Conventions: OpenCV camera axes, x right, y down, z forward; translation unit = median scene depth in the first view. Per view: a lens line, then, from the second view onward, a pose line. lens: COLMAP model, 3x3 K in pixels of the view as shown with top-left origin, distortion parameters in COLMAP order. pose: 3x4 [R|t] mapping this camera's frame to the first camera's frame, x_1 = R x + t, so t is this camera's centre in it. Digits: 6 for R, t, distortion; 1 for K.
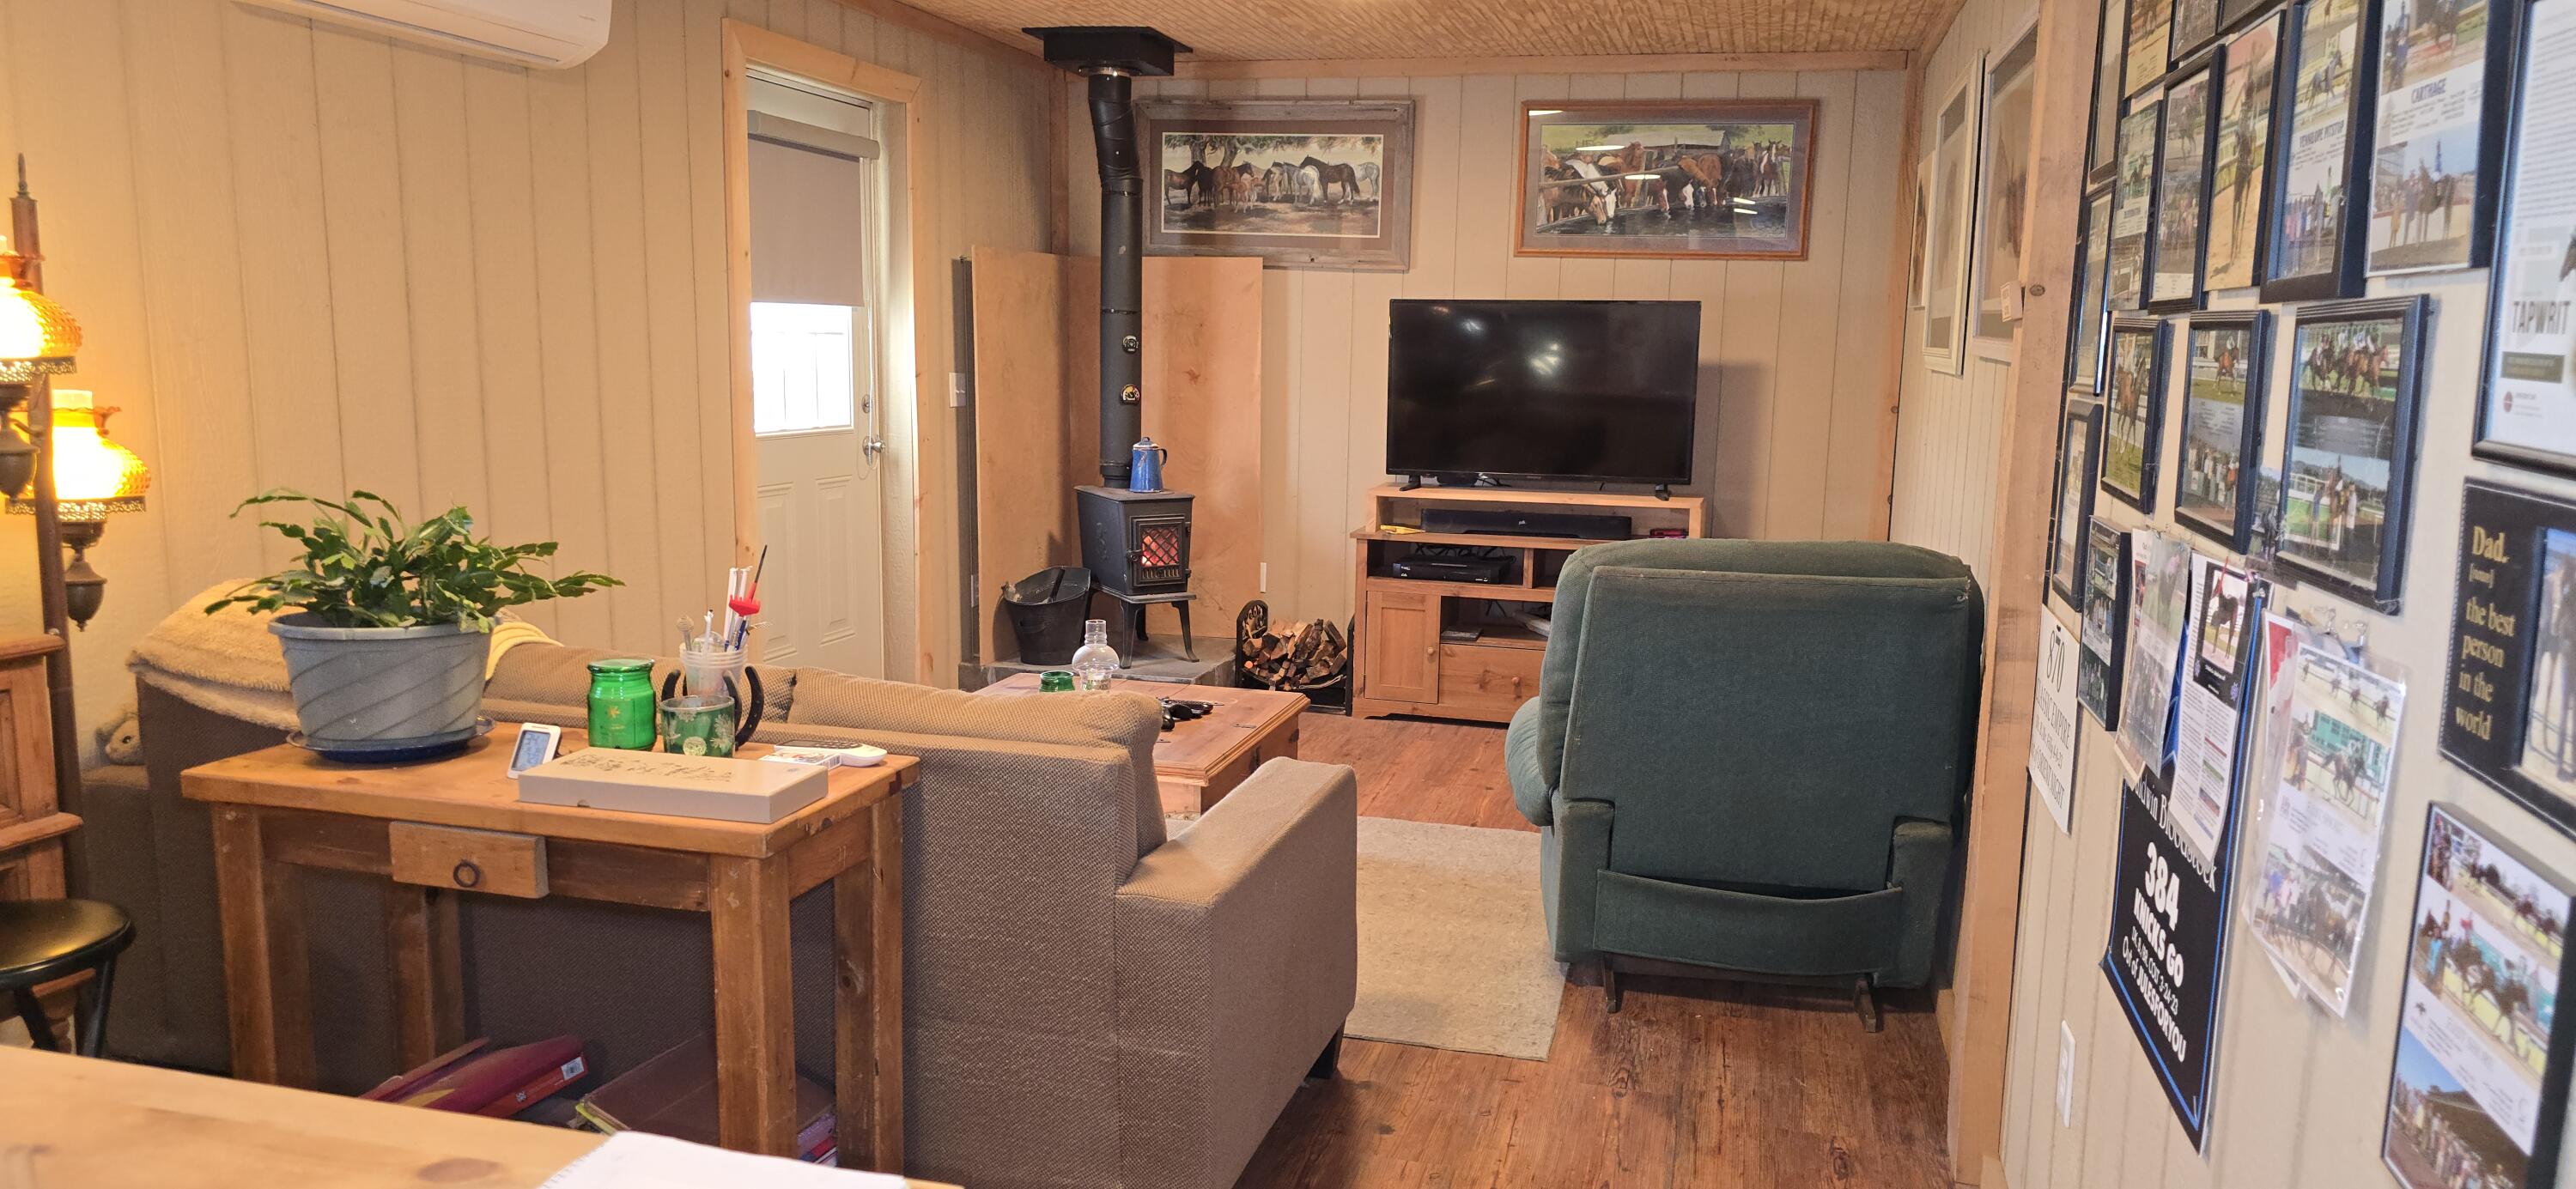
lens RADIAL K [[1803.0, 0, 1282.5], [0, 1803.0, 588.3], [0, 0, 1]] dist [0.049281, -0.028441]
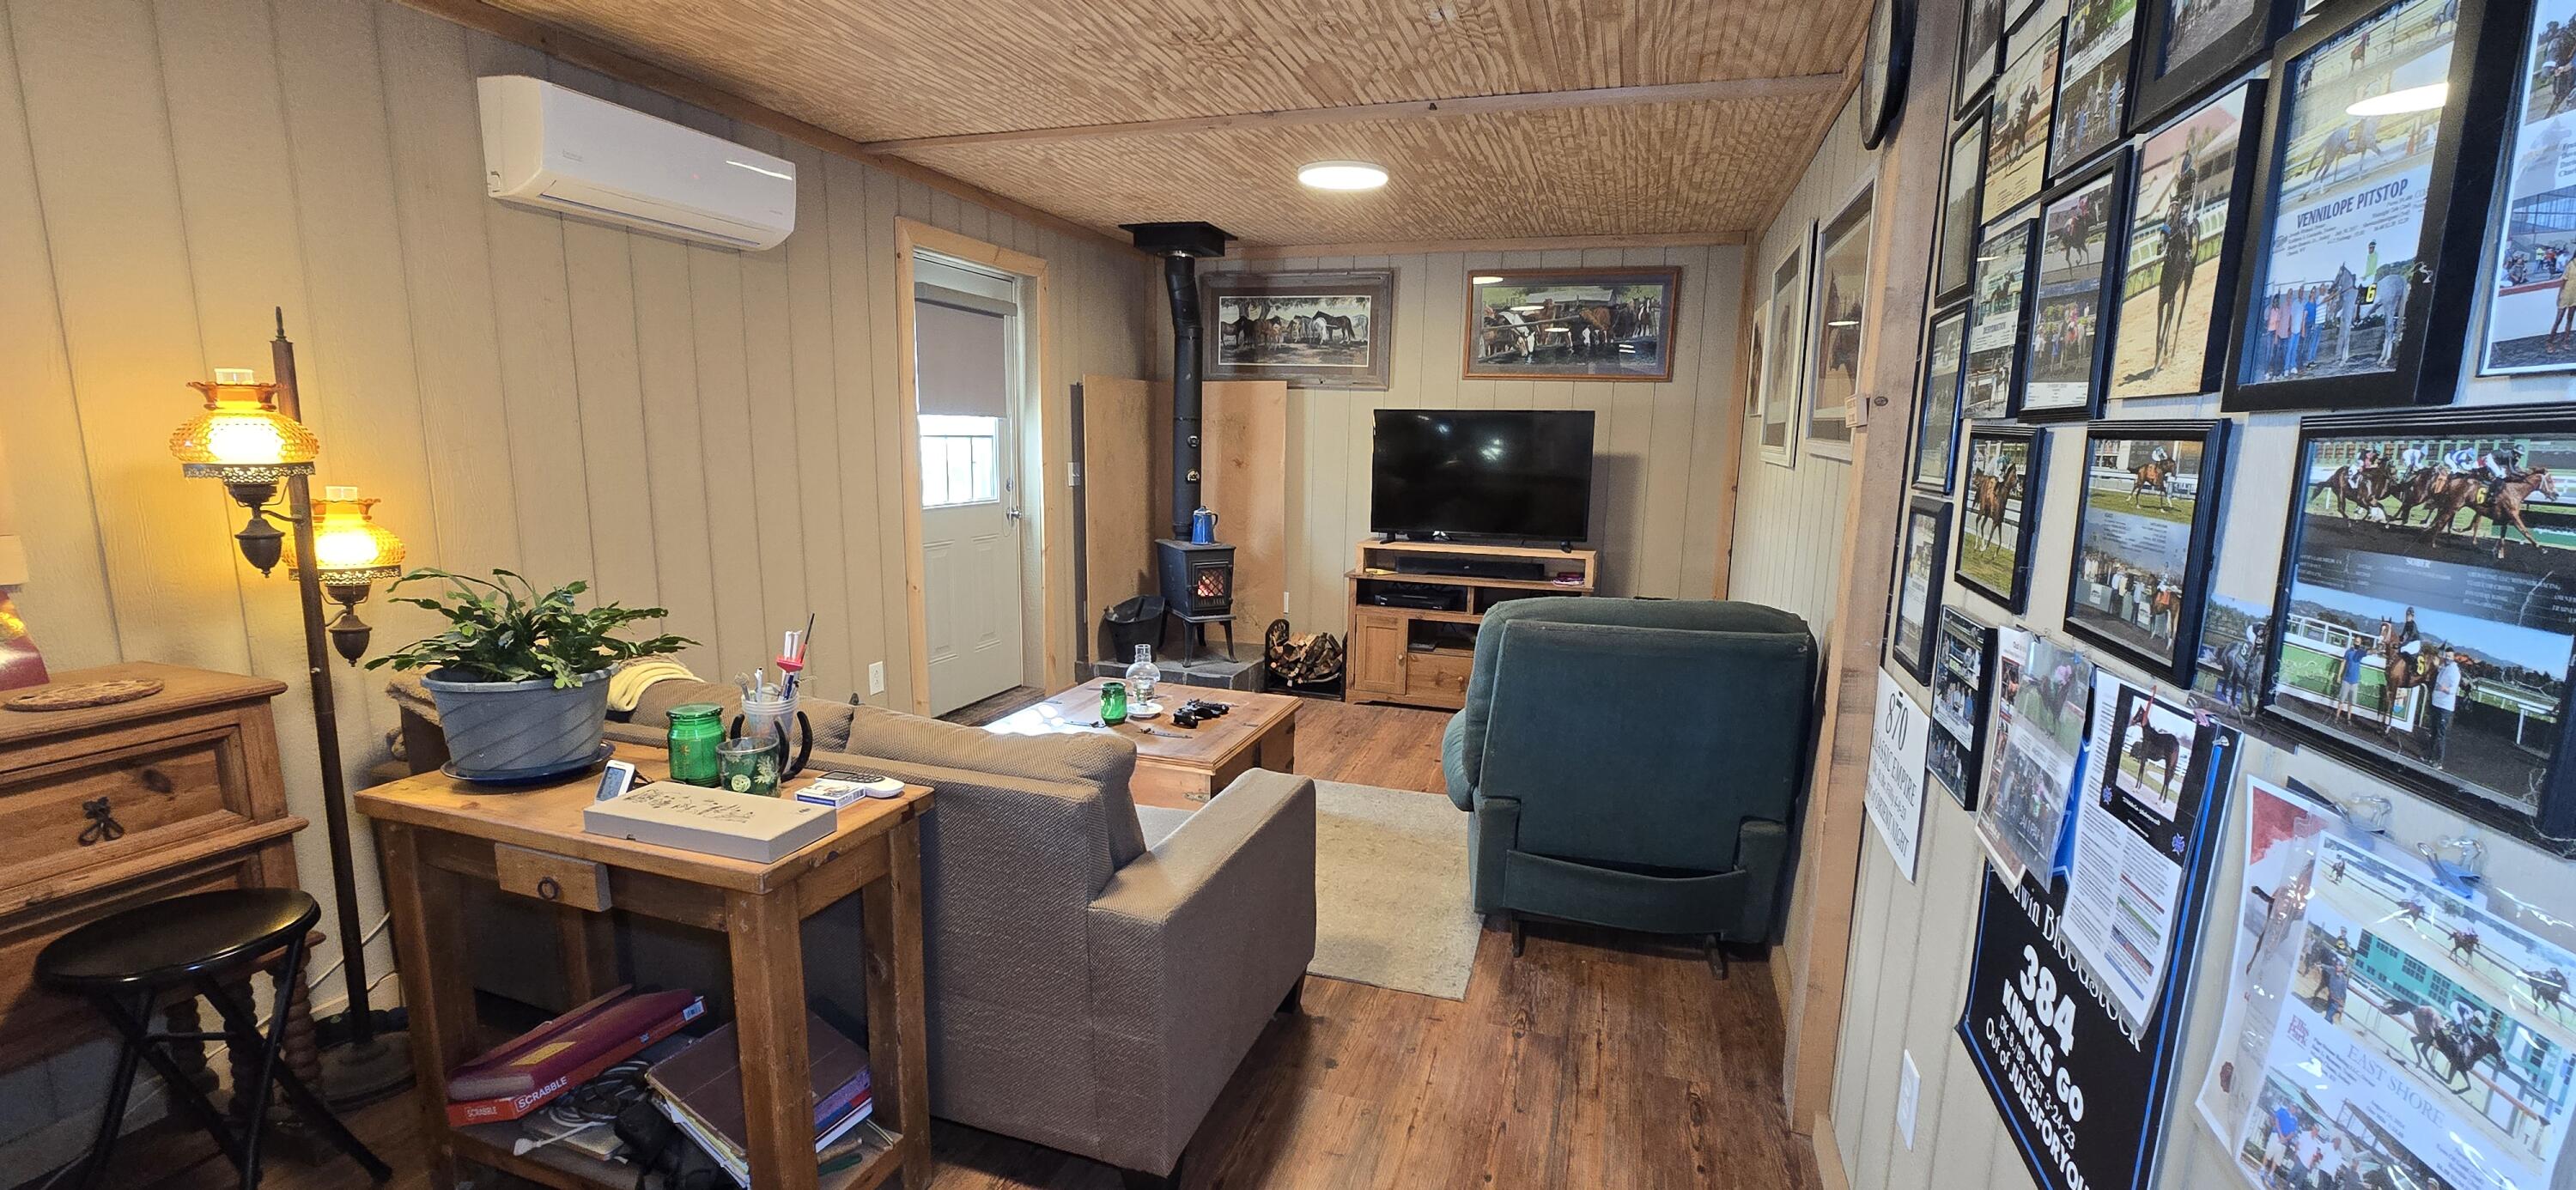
lens RADIAL K [[1050.2, 0, 1270.7], [0, 1050.2, 601.6], [0, 0, 1]] dist [-0.007599, 0.001745]
pose [[0.997304, 0.008256, -0.072915, 0.067570], [-0.006784, 0.999768, 0.020424, -0.042614], [0.073067, -0.019874, 0.997129, 0.275415]]
